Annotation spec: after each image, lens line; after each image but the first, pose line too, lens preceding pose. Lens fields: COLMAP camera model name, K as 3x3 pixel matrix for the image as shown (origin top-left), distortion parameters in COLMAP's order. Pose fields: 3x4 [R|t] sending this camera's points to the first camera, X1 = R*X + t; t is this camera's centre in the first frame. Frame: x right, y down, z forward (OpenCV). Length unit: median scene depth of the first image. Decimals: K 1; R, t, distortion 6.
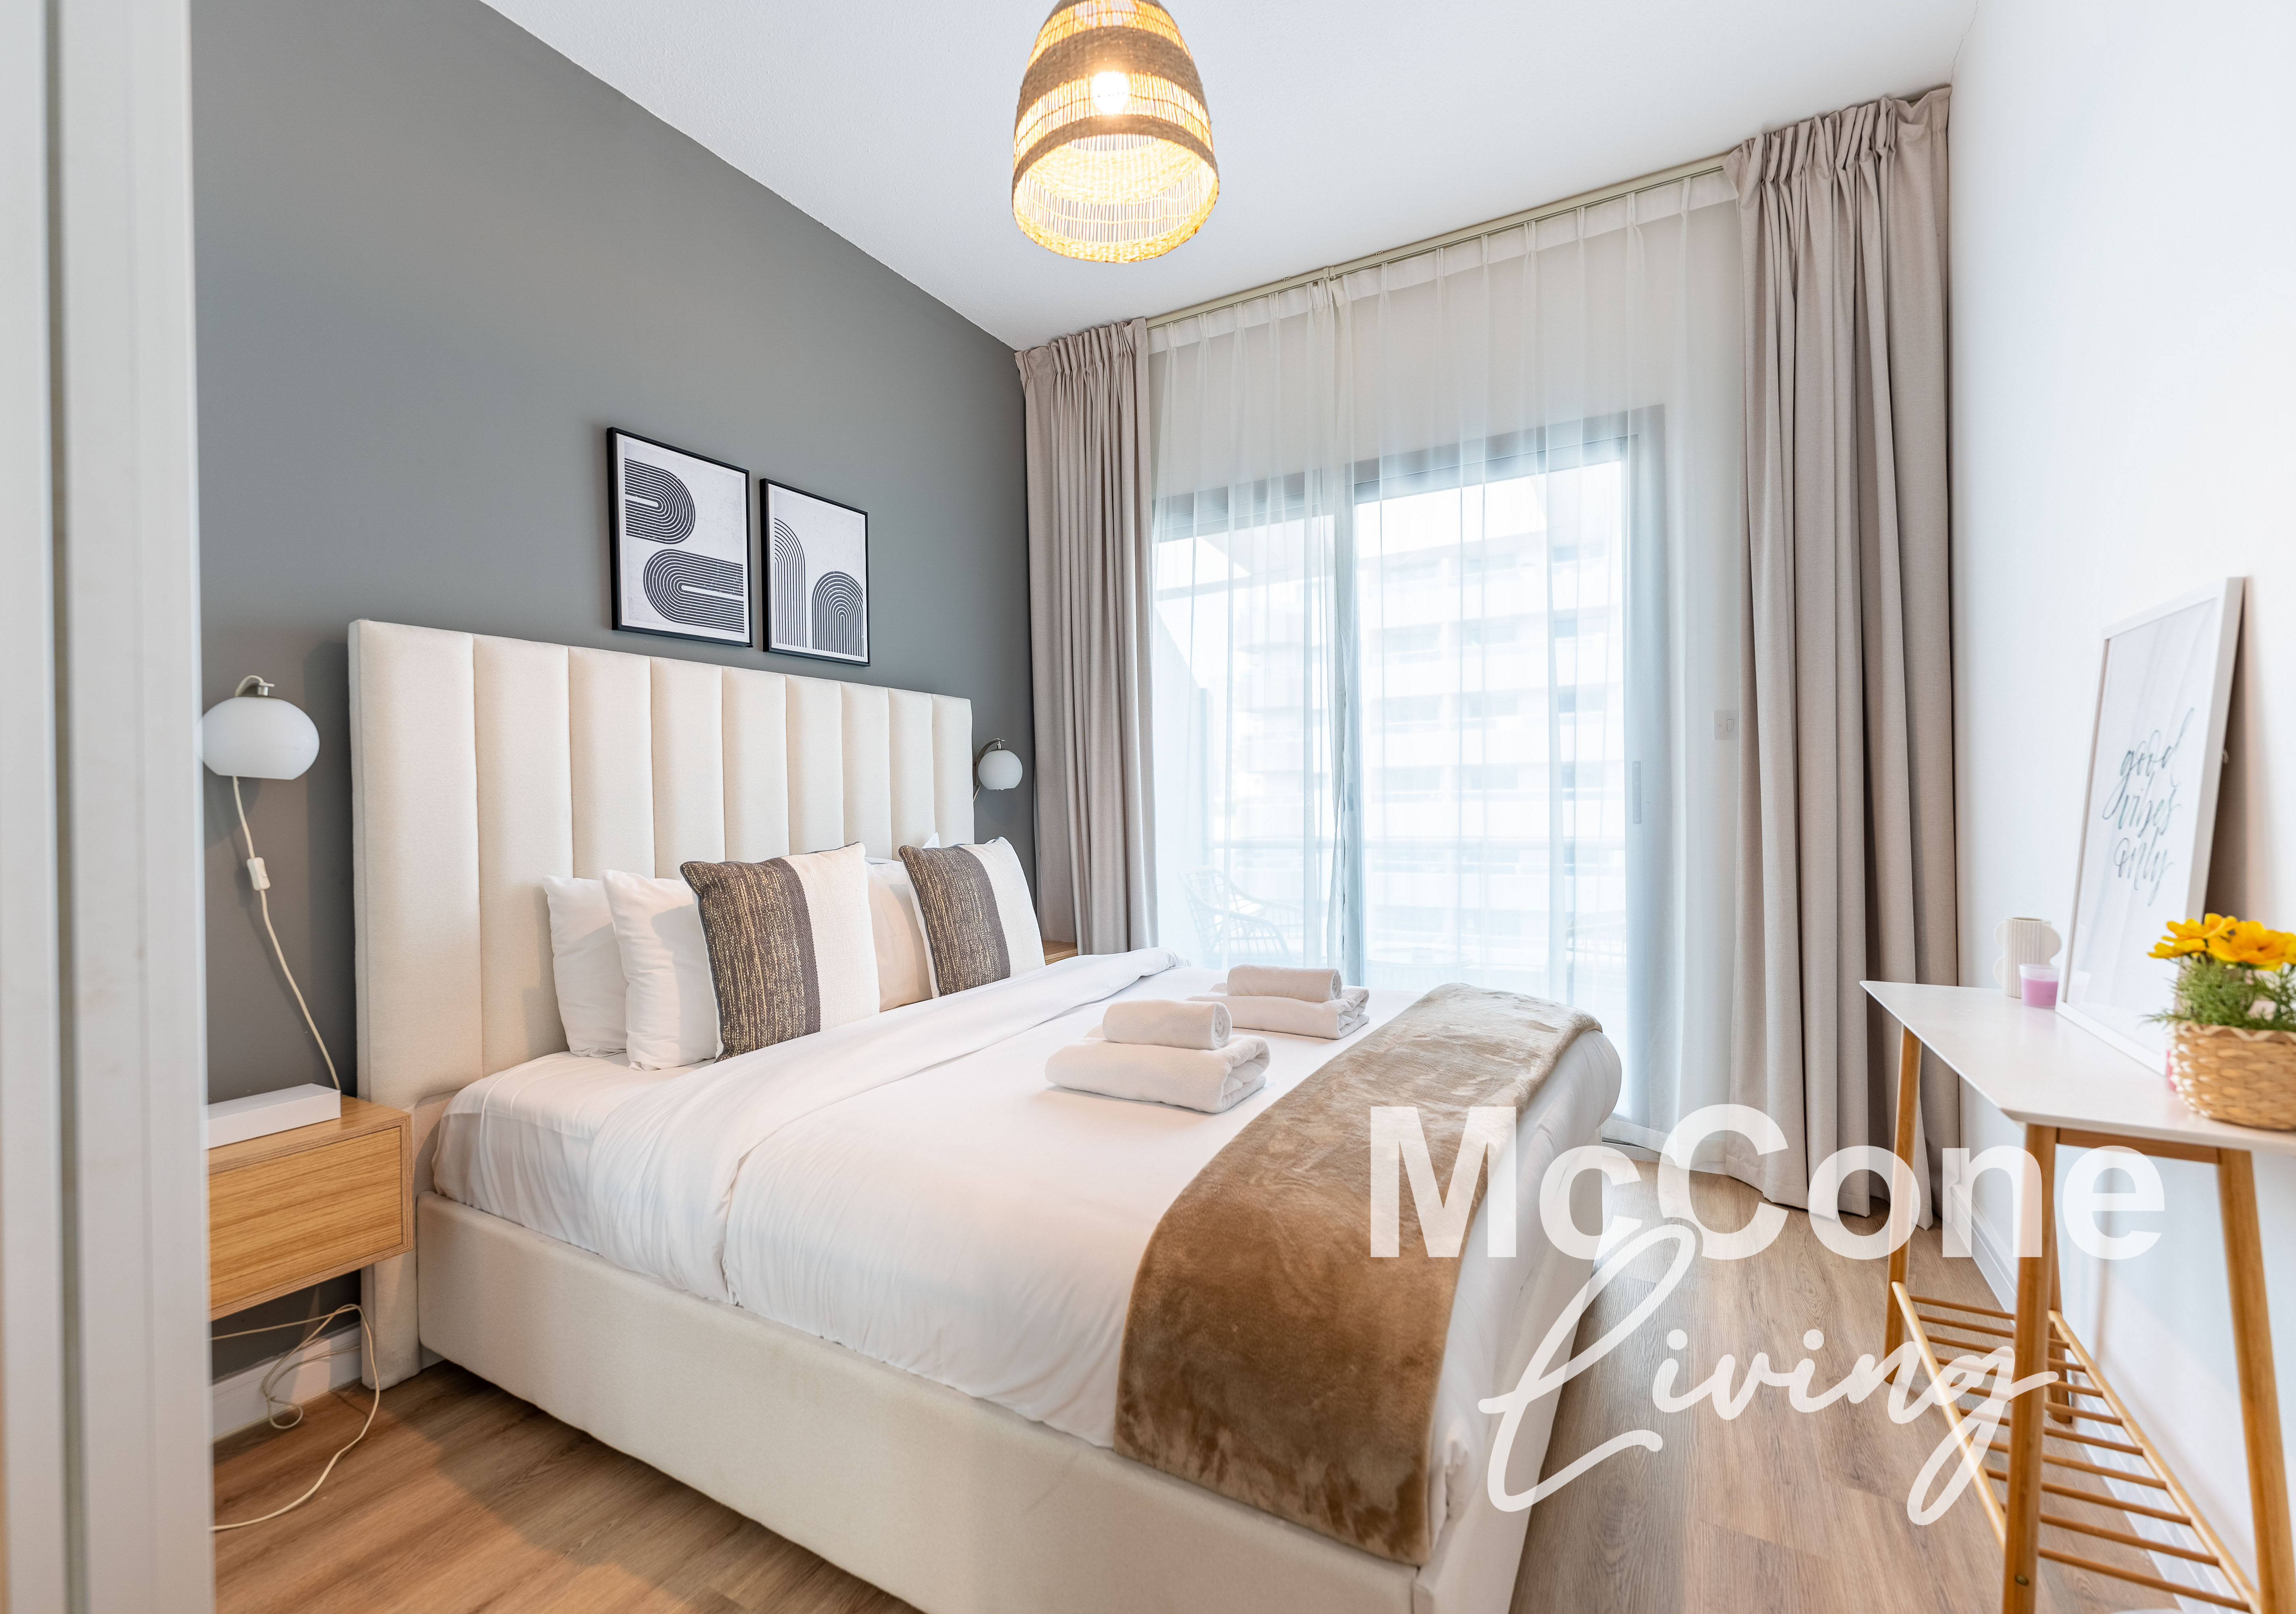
lens RADIAL K [[982.1, 0, 1164.5], [0, 982.1, 800.3], [0, 0, 1]] dist [0.002748, -0.000388]
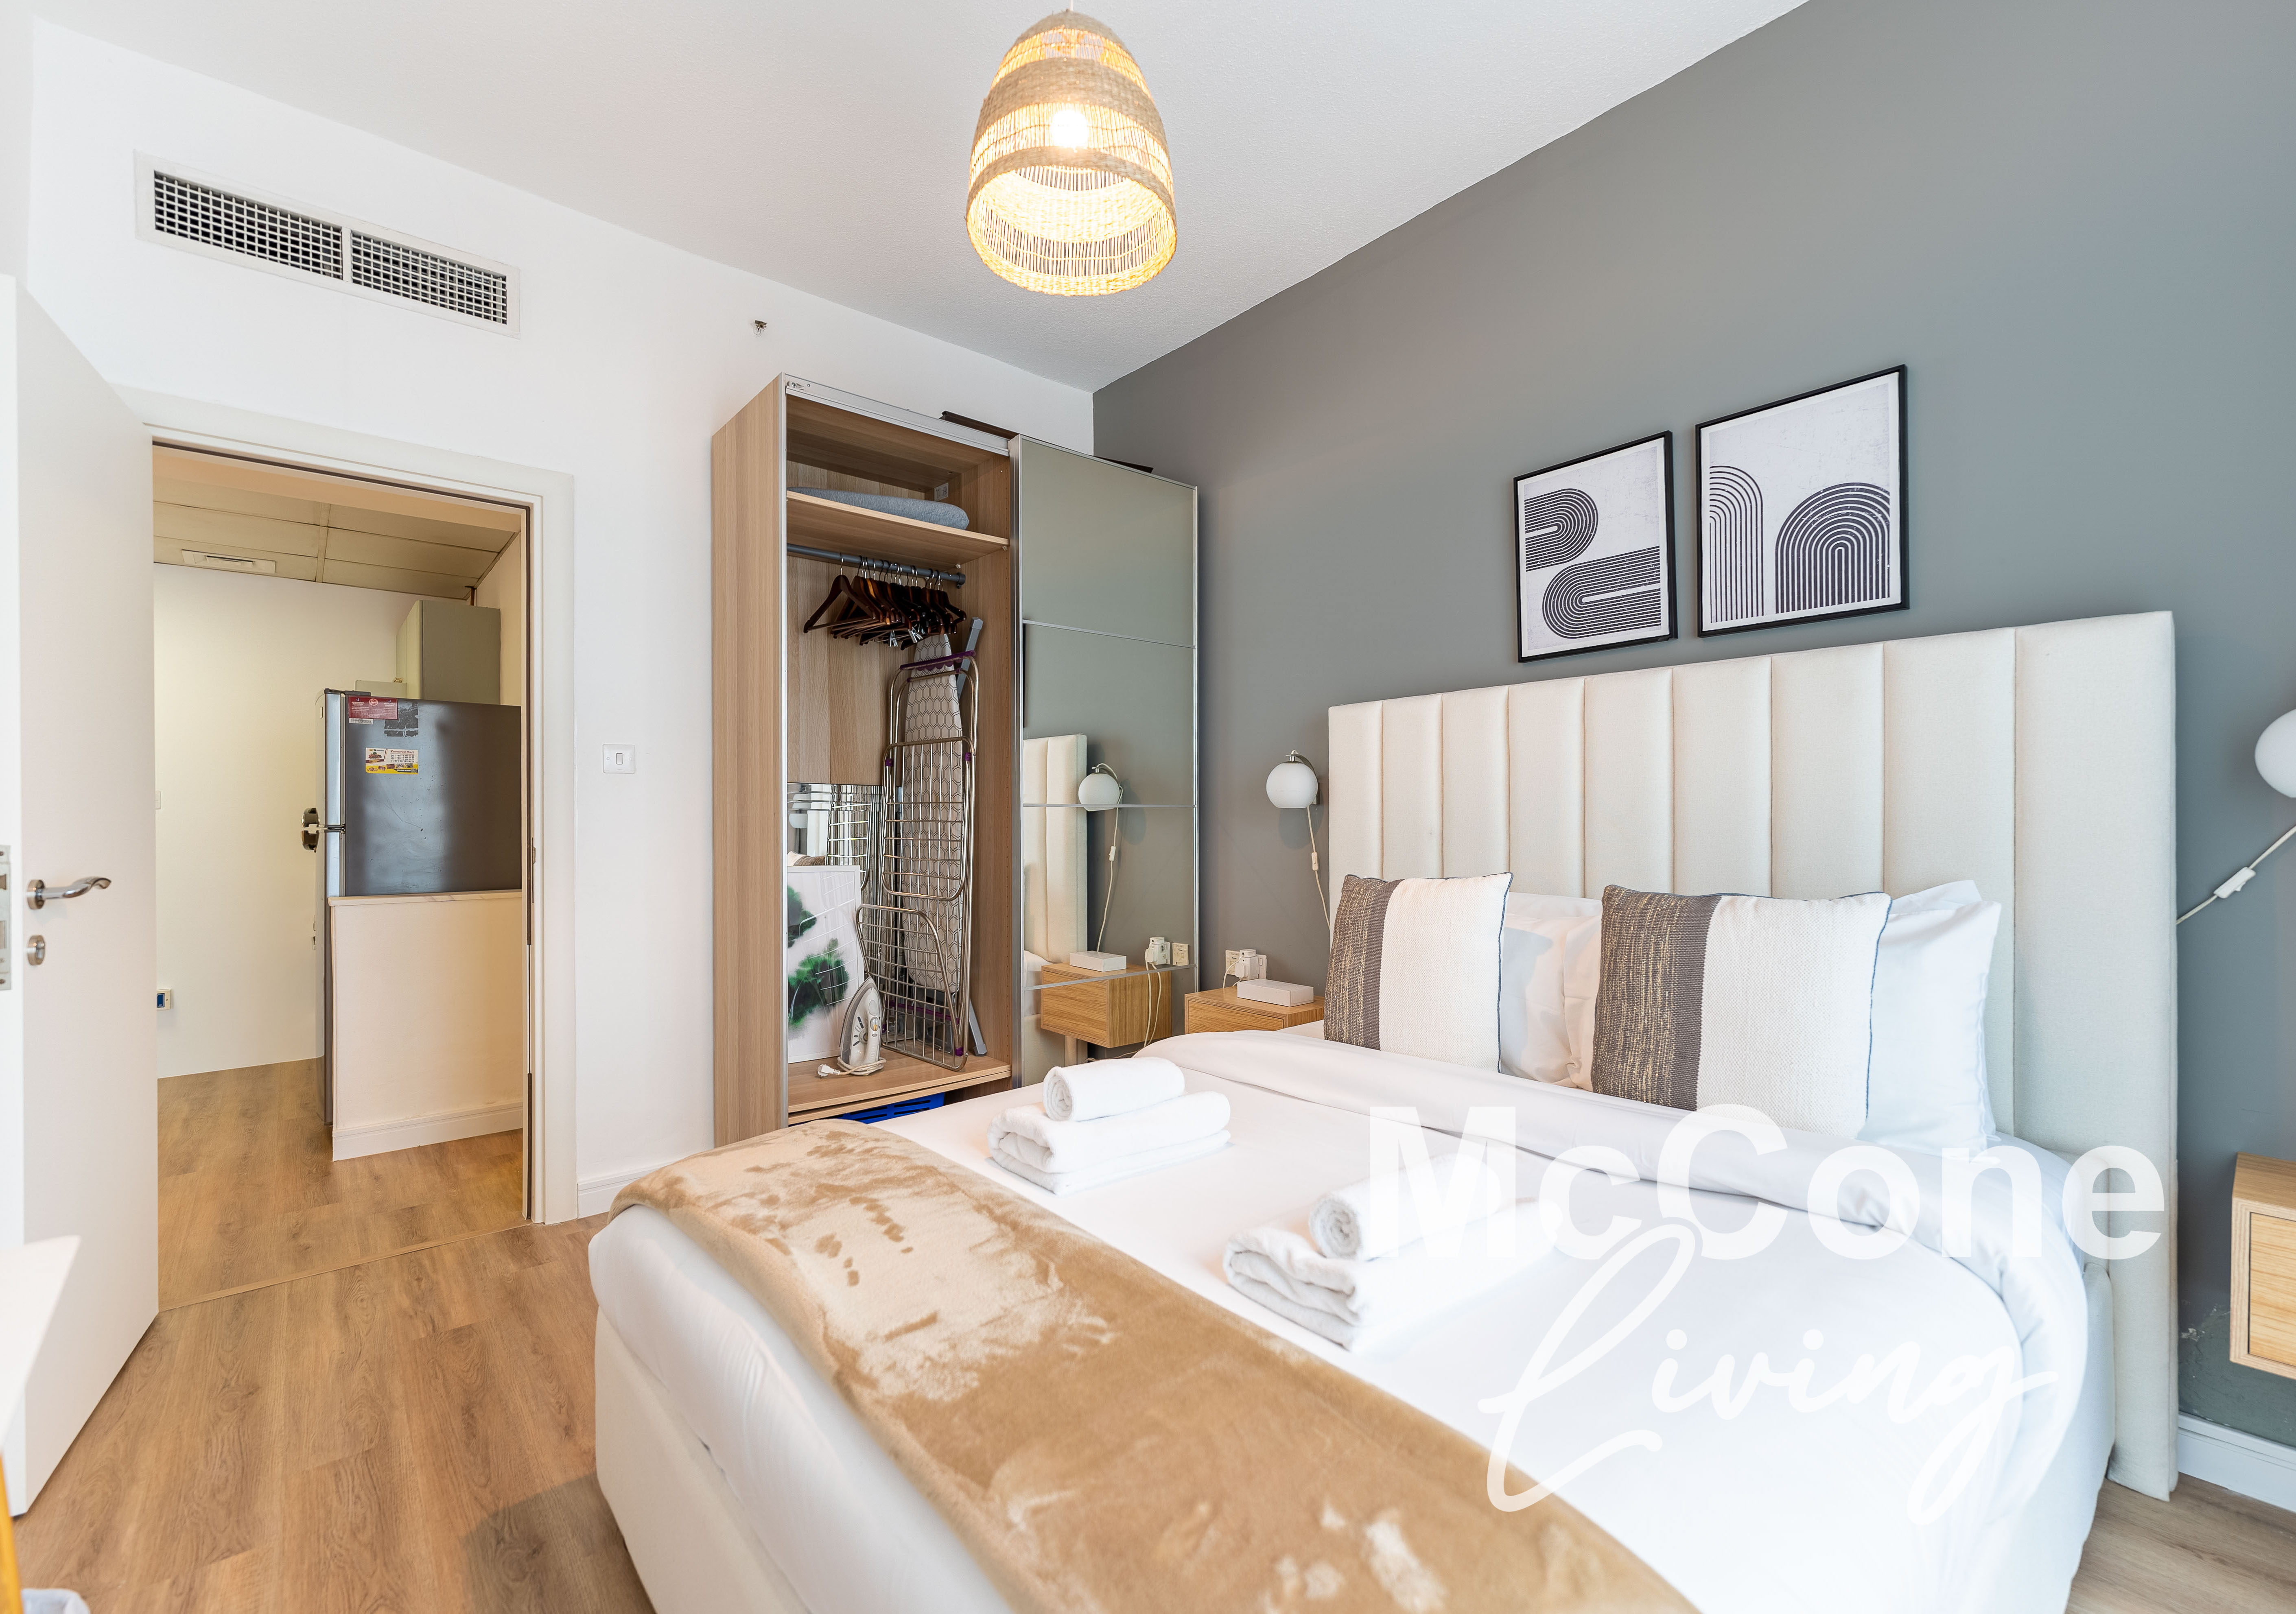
lens RADIAL K [[982.1, 0, 1162.0], [0, 982.1, 816.4], [0, 0, 1]] dist [0.002748, -0.000388]
pose [[-0.351943, 0.000503, -0.936021, 0.557972], [-0.000965, 0.999999, 0.000900, -0.004541], [0.936021, 0.001220, -0.351942, 0.954149]]
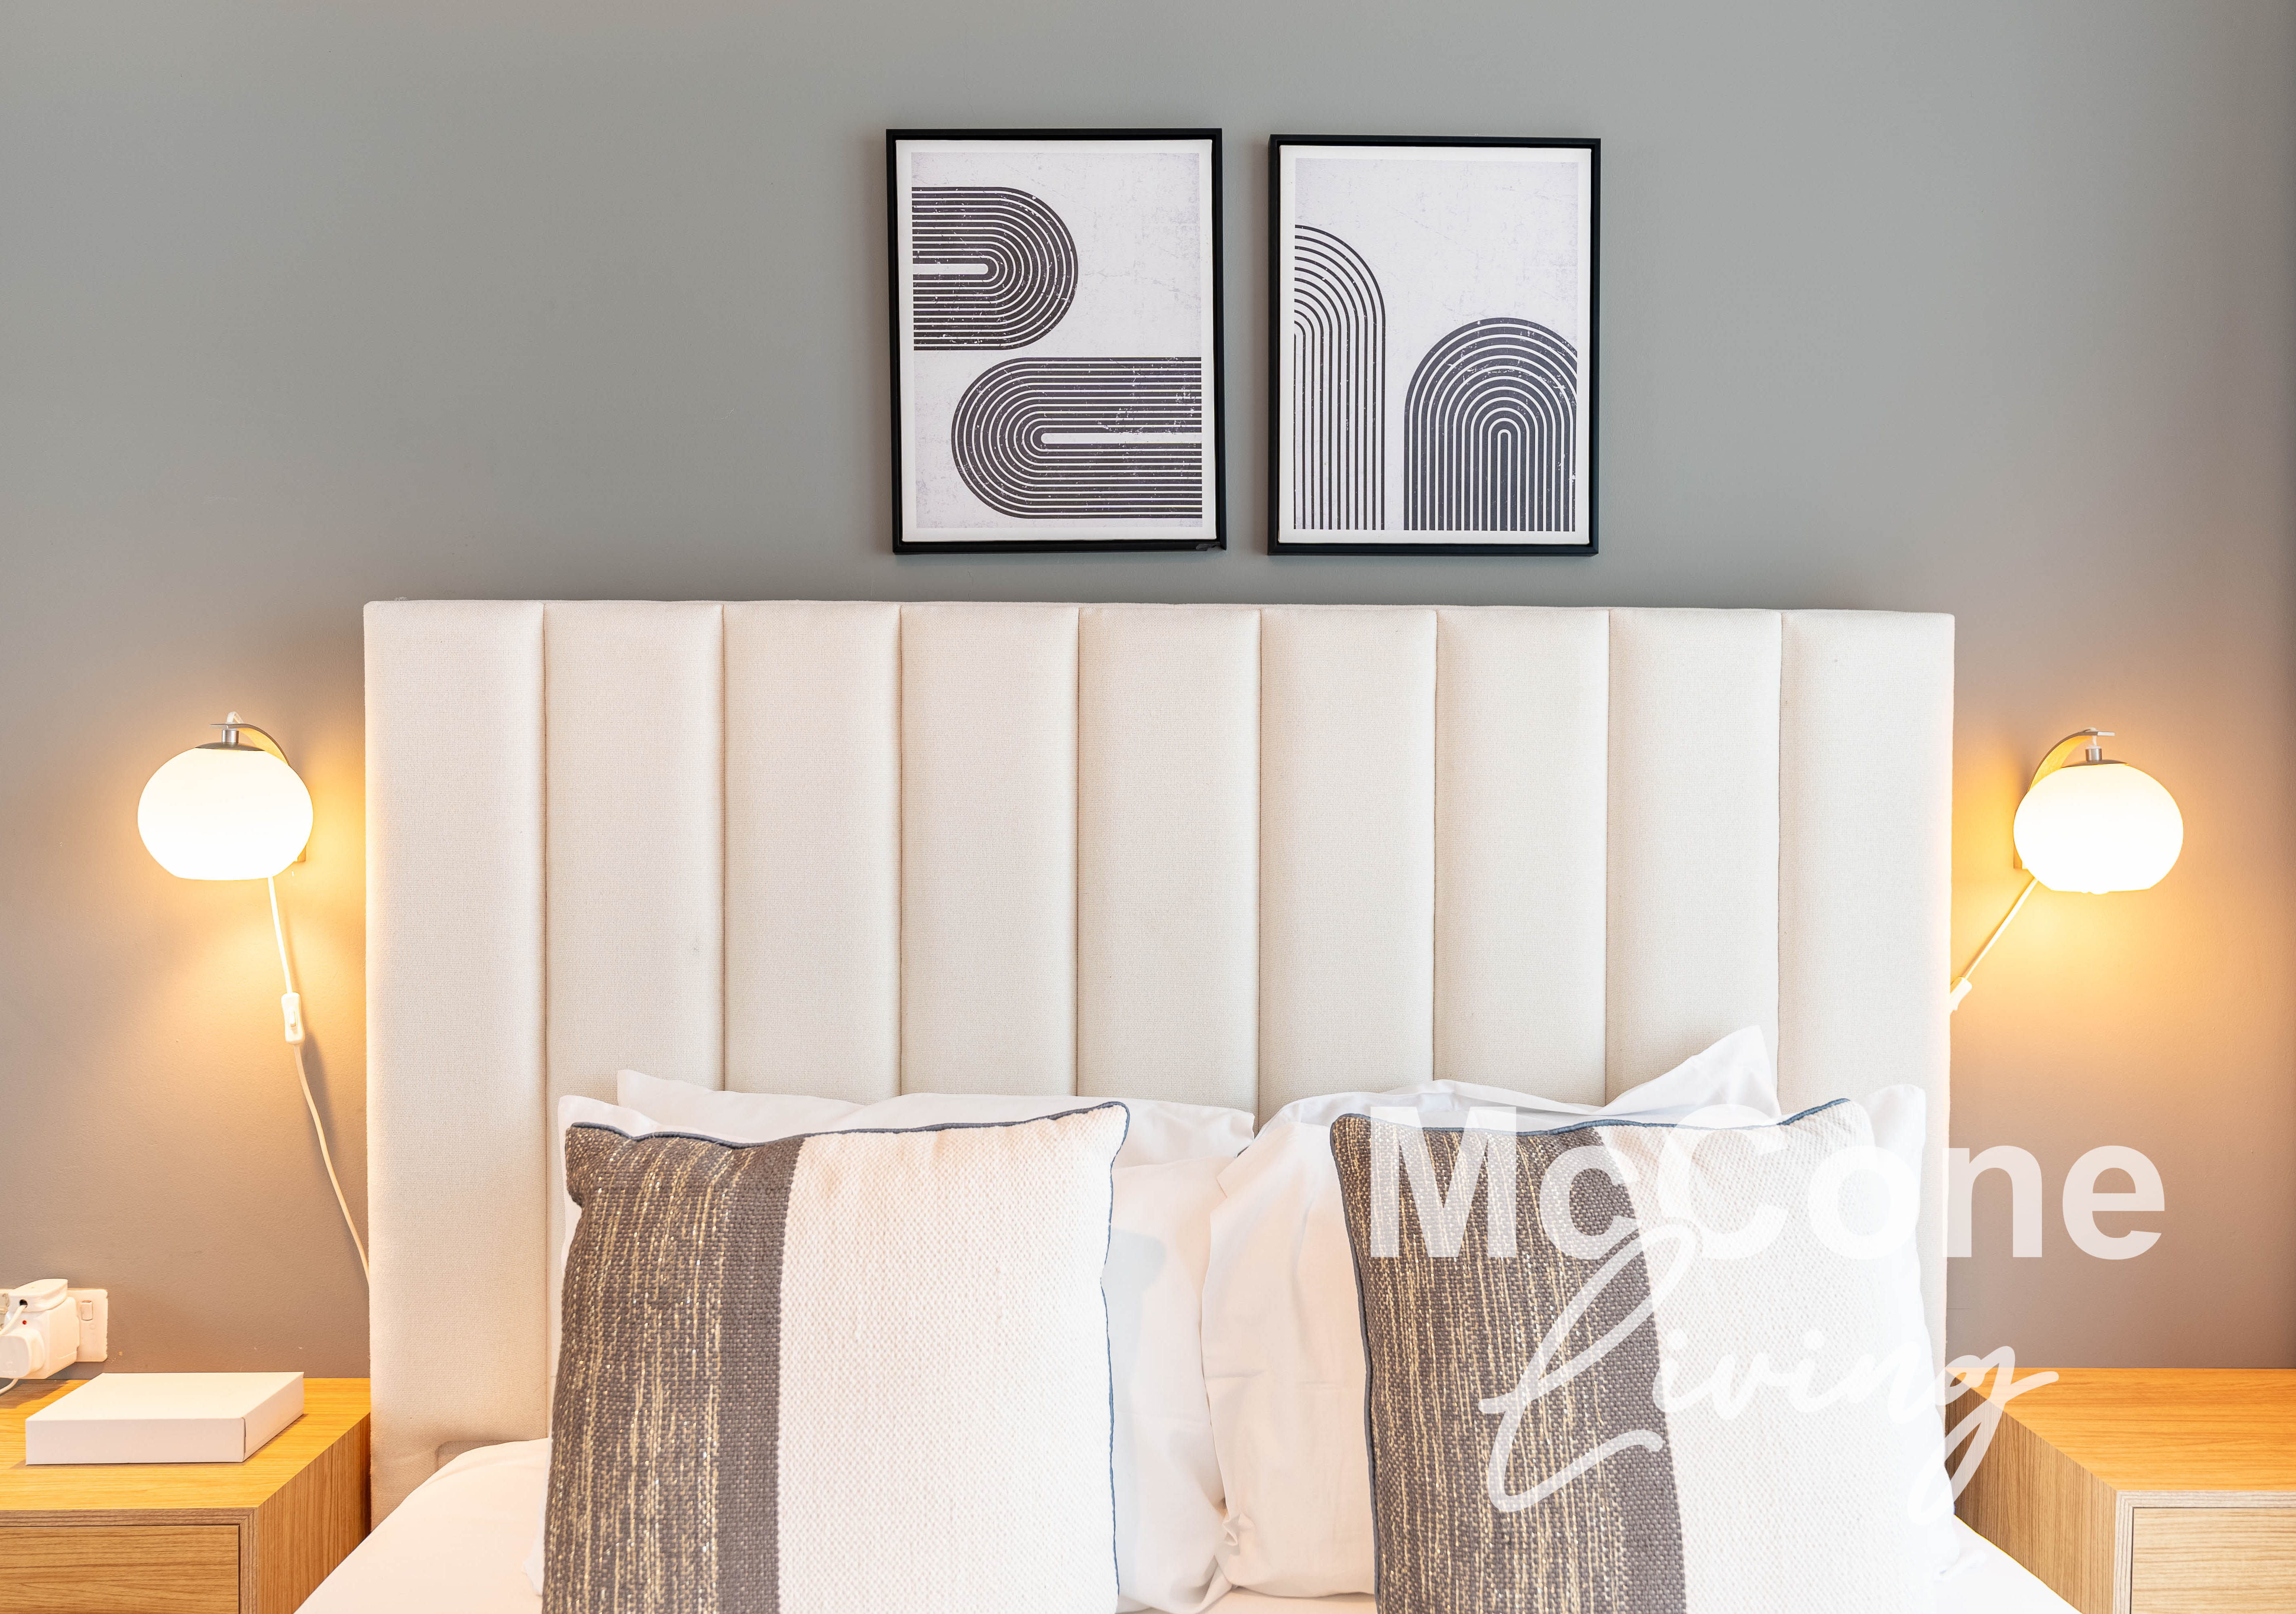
lens RADIAL K [[1385.5, 0, 1153.6], [0, 1385.5, 793.5], [0, 0, 1]] dist [0.004650, -0.002230]
pose [[0.493132, 0.020390, -0.869716, 0.092441], [-0.012616, 0.999788, 0.016286, -0.064291], [0.869863, 0.002941, 0.493284, 0.731286]]
